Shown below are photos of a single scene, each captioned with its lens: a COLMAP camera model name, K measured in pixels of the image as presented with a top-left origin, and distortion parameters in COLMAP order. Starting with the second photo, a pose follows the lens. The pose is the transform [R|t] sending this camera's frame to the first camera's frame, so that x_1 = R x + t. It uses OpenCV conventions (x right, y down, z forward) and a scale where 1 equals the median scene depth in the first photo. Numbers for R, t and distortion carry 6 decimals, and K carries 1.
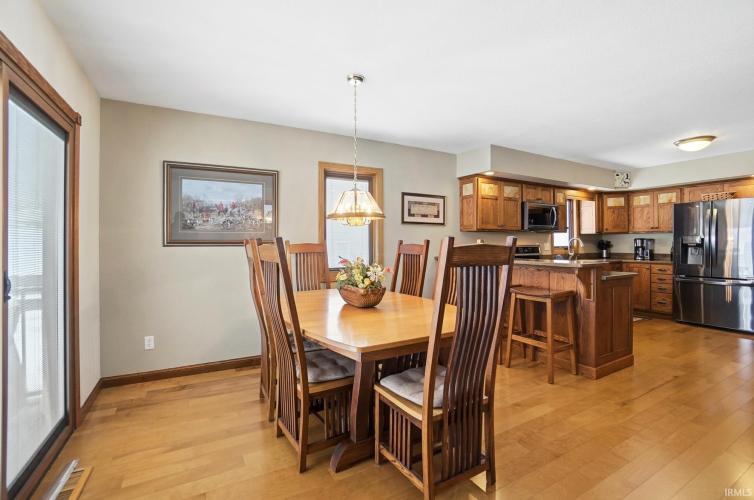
lens RADIAL K [[330.0, 0, 398.3], [0, 330.0, 241.7], [0, 0, 1]] dist [0.000389, 0.000417]
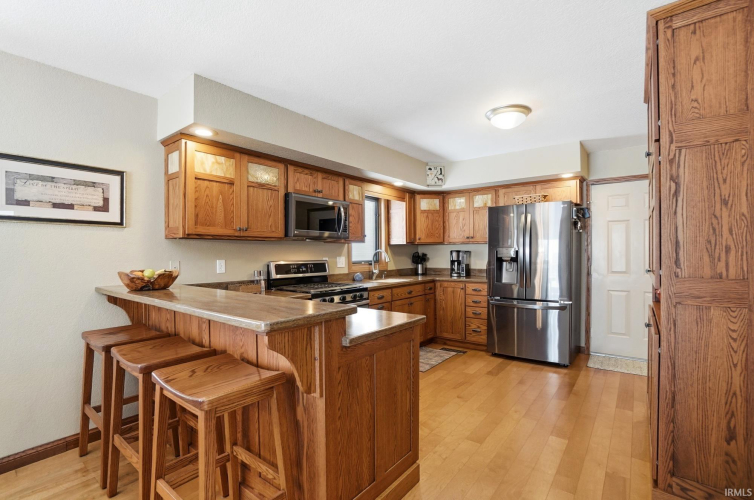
lens RADIAL K [[339.1, 0, 377.0], [0, 339.1, 250.0], [0, 0, 1]] dist [0.000049, 0.000021]
pose [[0.939406, 0.000468, 0.342807, 0.290425], [0.000098, 0.999999, -0.001633, -0.010584], [-0.342807, 0.001568, 0.939404, 0.311023]]
